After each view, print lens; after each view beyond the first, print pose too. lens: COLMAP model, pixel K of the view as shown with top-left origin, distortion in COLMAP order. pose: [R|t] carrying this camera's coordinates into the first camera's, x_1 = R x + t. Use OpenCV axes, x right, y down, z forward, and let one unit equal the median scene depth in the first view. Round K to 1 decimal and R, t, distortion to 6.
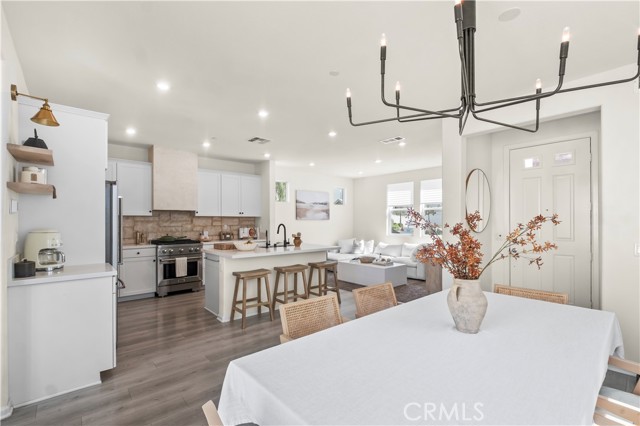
lens RADIAL K [[290.9, 0, 318.4], [0, 290.9, 218.3], [0, 0, 1]] dist [0.003652, -0.000639]
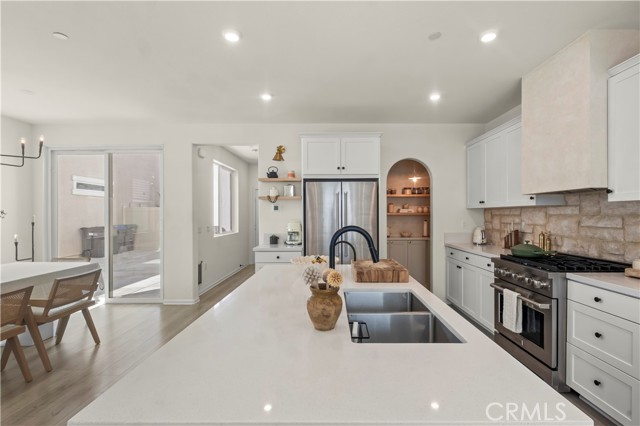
lens RADIAL K [[290.9, 0, 319.0], [0, 290.9, 214.9], [0, 0, 1]] dist [0.003652, -0.000639]
pose [[-0.687025, 0.003067, -0.726627, 0.092726], [0.006561, 0.999977, -0.001982, 0.006862], [0.726604, -0.006129, -0.687029, 1.013689]]
